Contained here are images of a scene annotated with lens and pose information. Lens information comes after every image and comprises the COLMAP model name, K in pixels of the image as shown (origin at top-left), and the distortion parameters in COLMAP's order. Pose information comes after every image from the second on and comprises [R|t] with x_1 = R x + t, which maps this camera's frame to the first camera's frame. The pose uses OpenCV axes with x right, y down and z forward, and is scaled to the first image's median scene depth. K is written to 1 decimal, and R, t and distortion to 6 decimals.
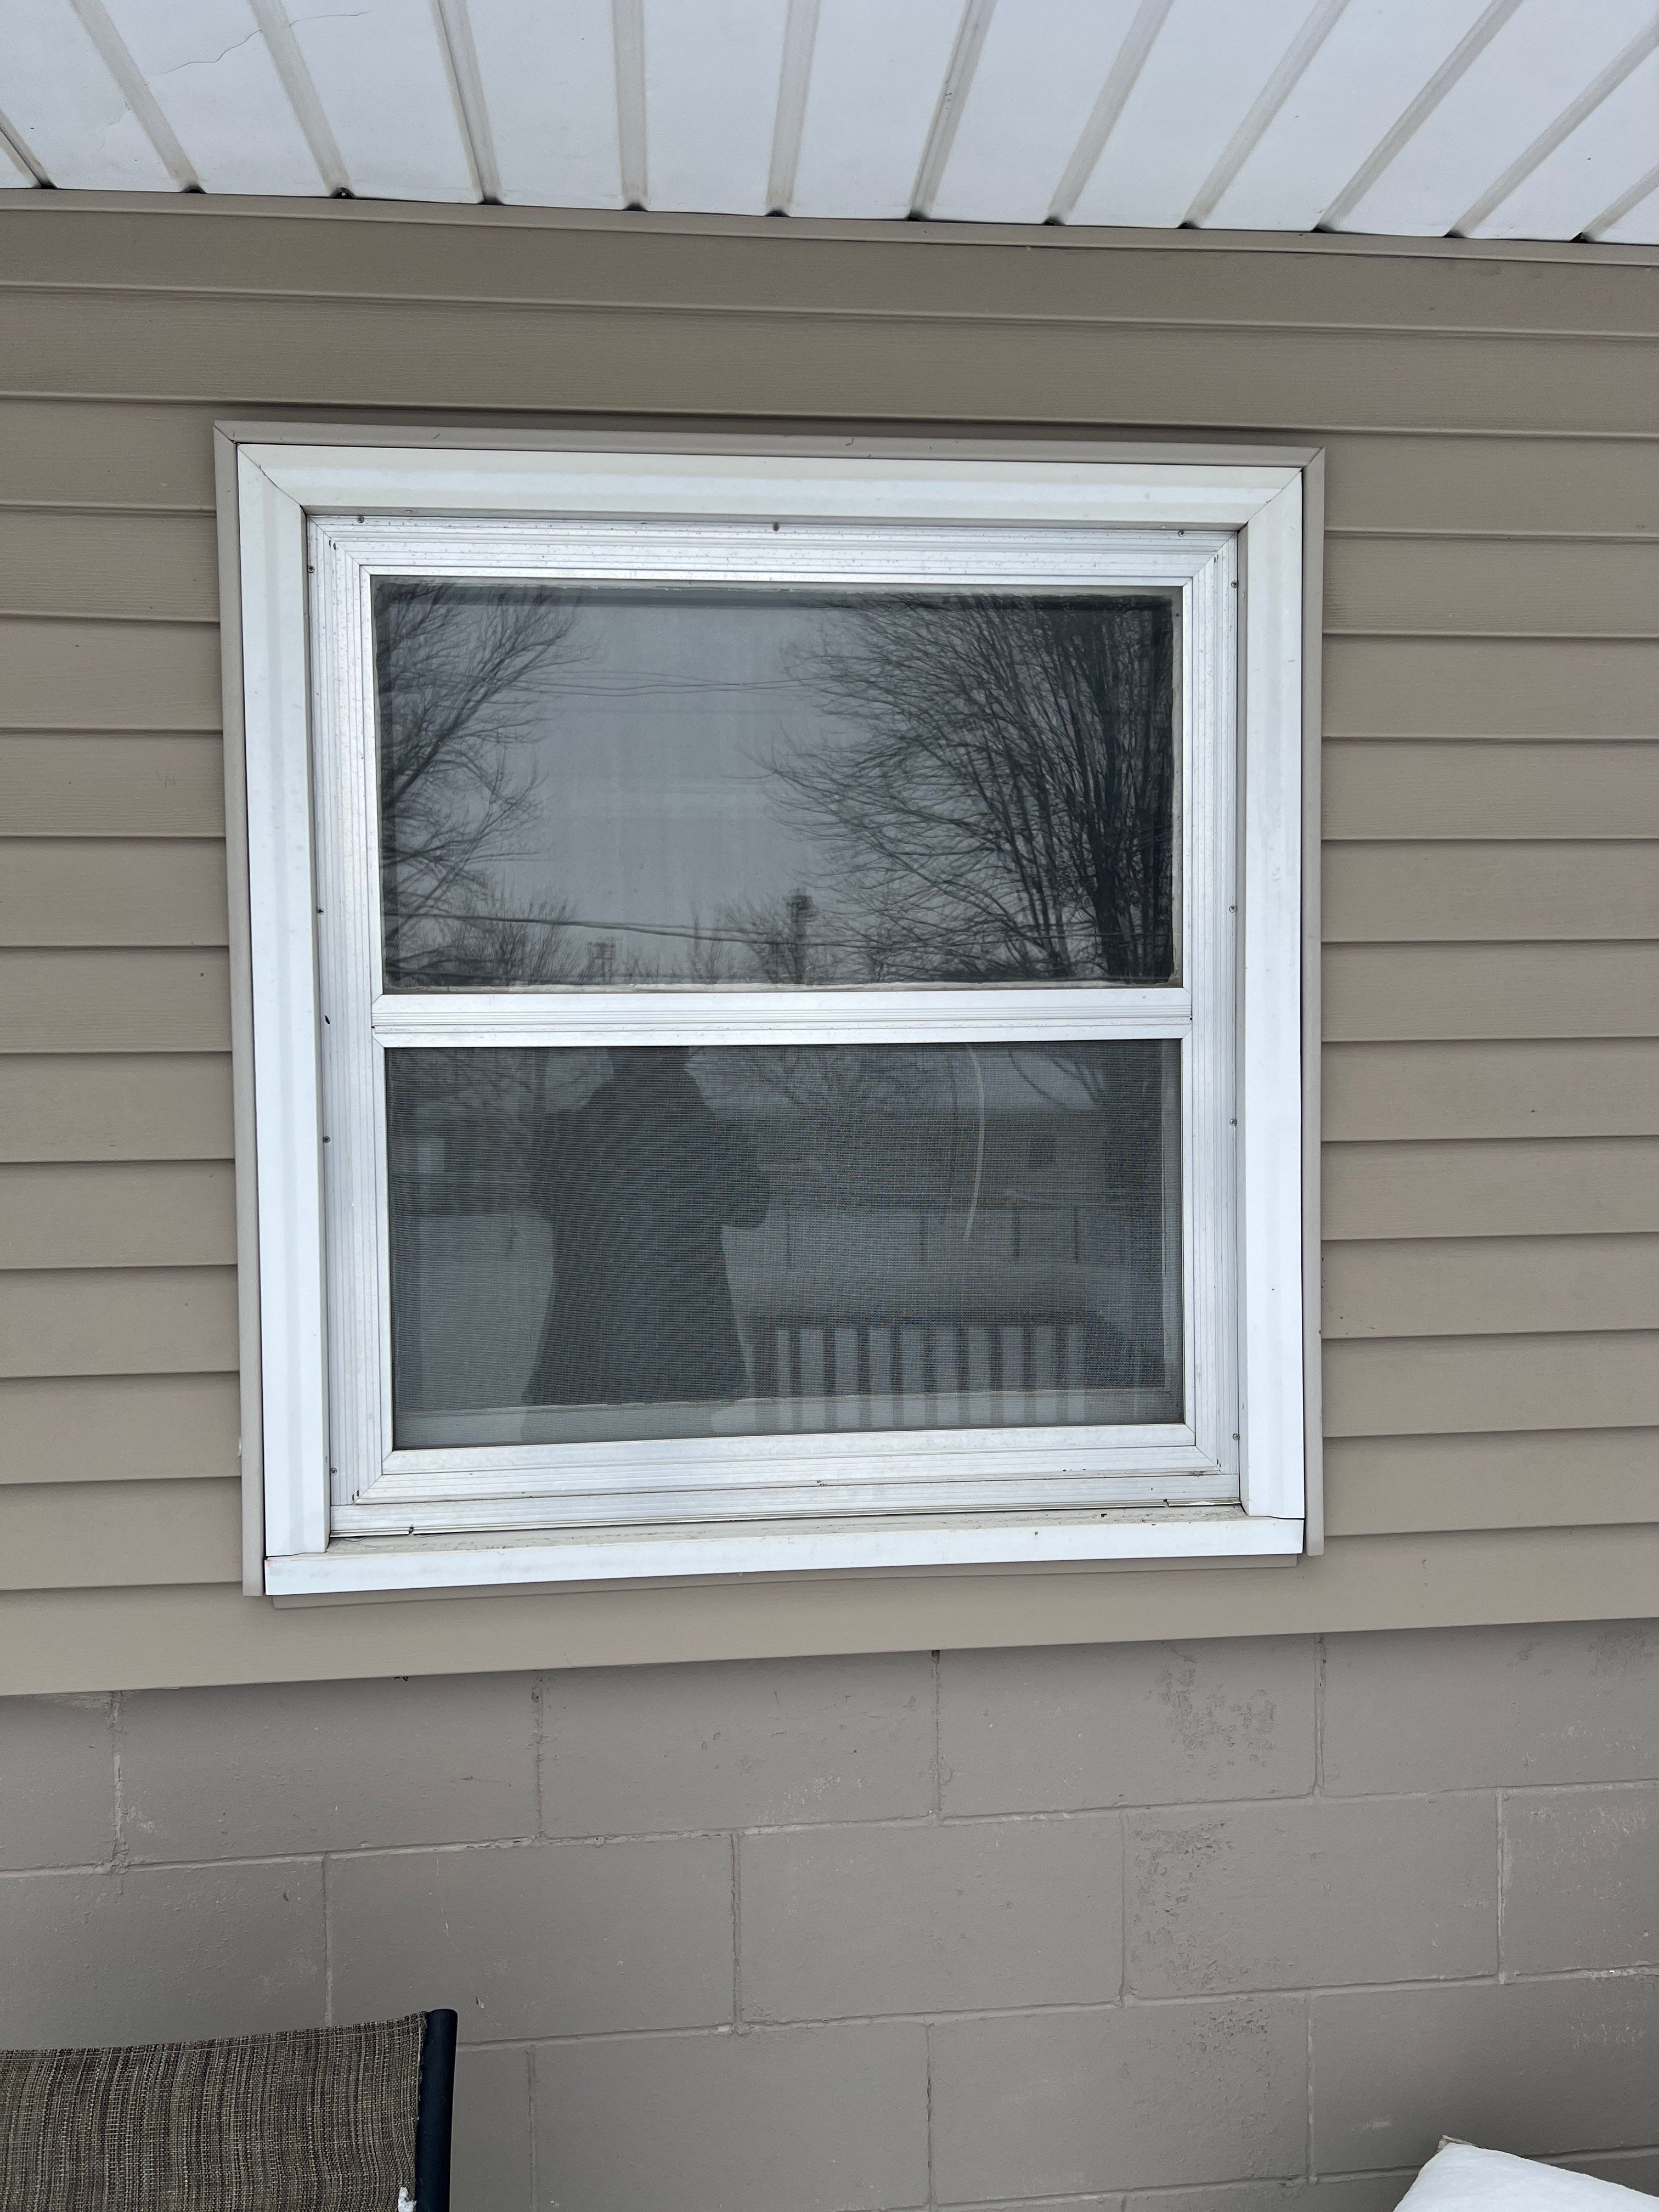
lens RADIAL K [[1842.5, 0, 868.2], [0, 1842.5, 1122.6], [0, 0, 1]] dist [0.038972, -0.045031]
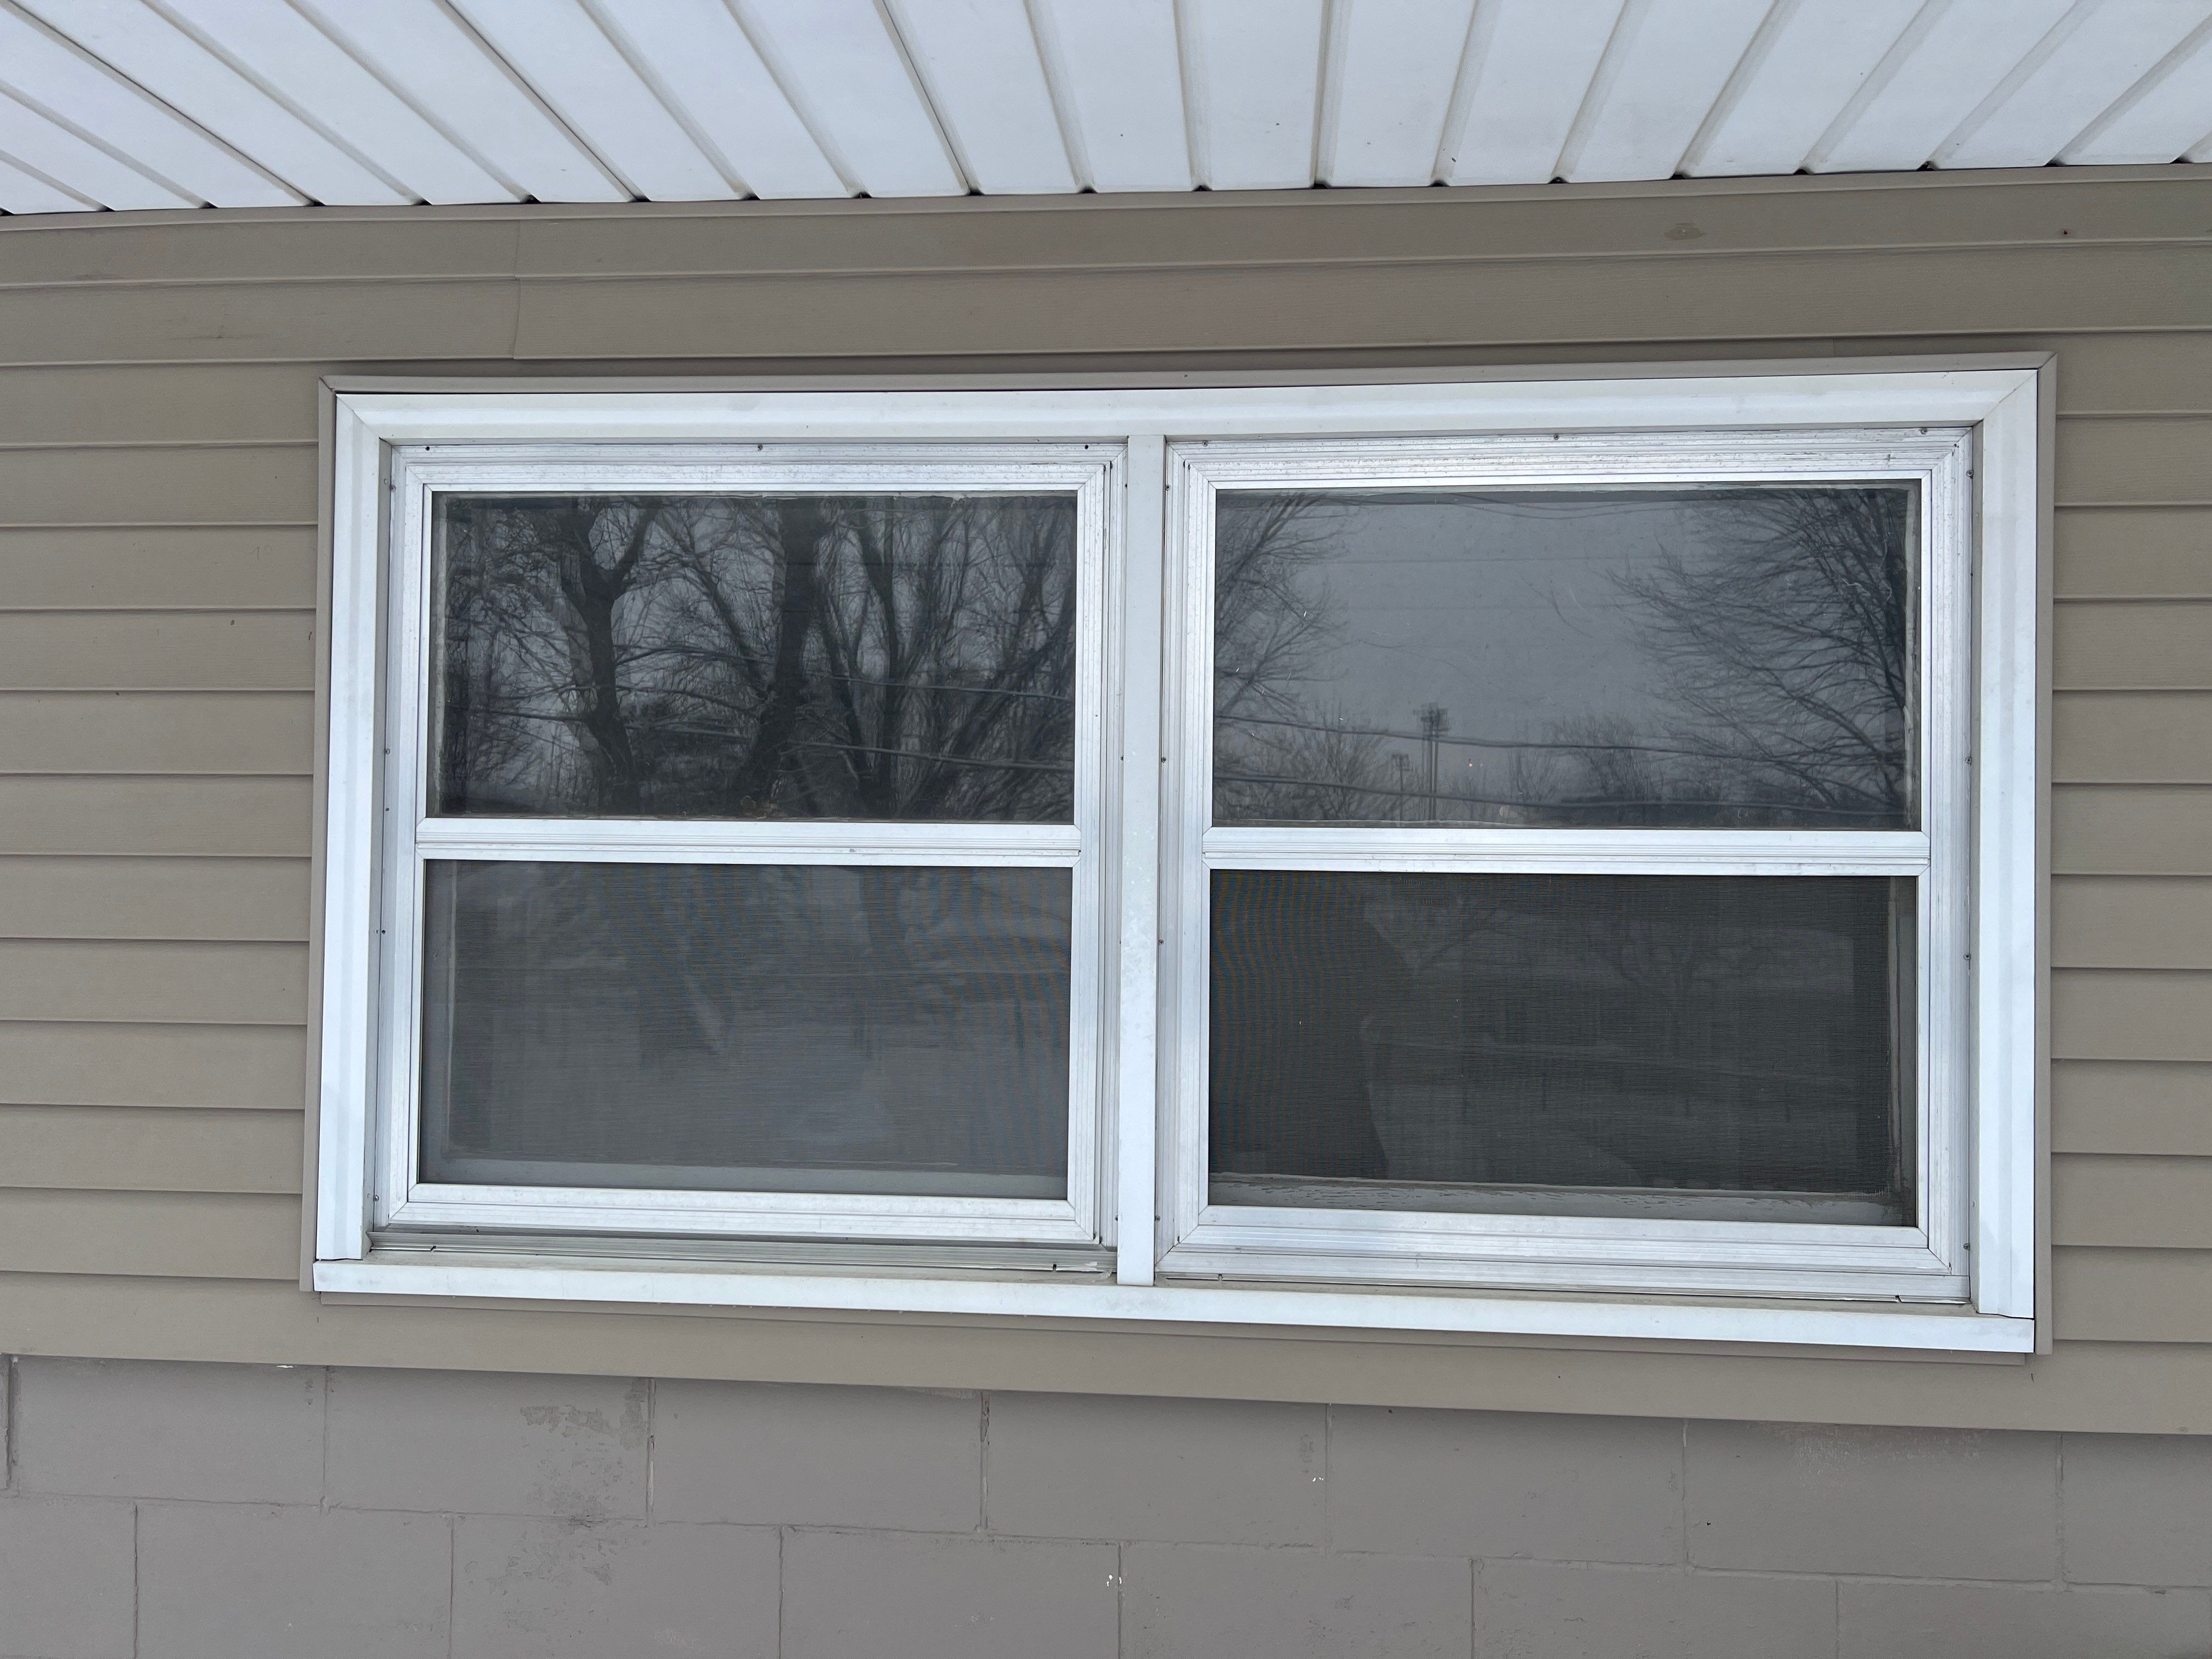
lens RADIAL K [[1546.3, 0, 1053.1], [0, 1546.3, 849.0], [0, 0, 1]] dist [0.023788, -0.008310]
pose [[0.983971, 0.016762, -0.177540, -0.176731], [-0.026638, 0.998218, -0.053388, 0.002258], [0.176329, 0.057261, 0.982664, -0.016361]]
